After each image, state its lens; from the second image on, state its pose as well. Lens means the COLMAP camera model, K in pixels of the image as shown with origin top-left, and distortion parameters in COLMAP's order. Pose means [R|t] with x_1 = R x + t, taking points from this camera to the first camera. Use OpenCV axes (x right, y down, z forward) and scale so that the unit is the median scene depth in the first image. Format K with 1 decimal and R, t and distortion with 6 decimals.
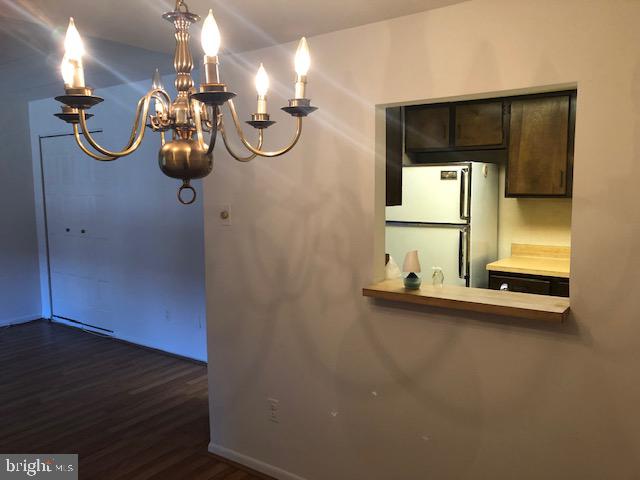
lens RADIAL K [[523.3, 0, 316.4], [0, 523.3, 240.4], [0, 0, 1]] dist [0.016091, 0.010561]
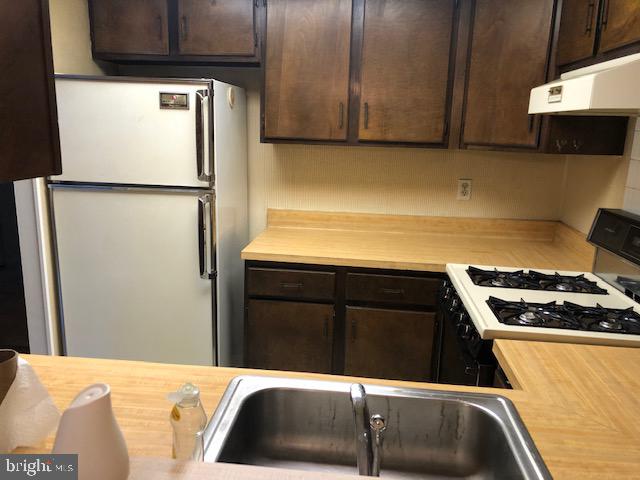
lens RADIAL K [[523.3, 0, 314.2], [0, 523.3, 241.6], [0, 0, 1]] dist [0.016091, 0.010561]
pose [[0.866353, -0.077770, 0.493340, 0.091702], [0.018025, 0.992027, 0.124728, -0.041687], [-0.499106, -0.099166, 0.860848, 0.417277]]
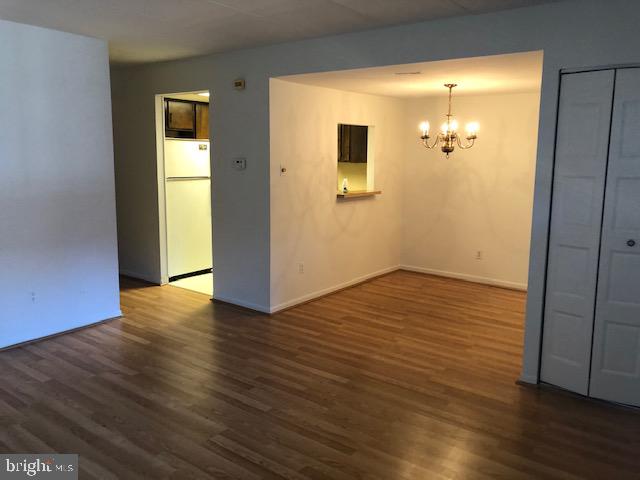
lens RADIAL K [[523.3, 0, 317.5], [0, 523.3, 233.3], [0, 0, 1]] dist [0.016091, 0.010561]
pose [[0.013152, -0.139726, 0.990103, -1.408561], [0.094047, 0.985972, 0.137894, -0.050071], [-0.995481, 0.091303, 0.026108, 0.607991]]
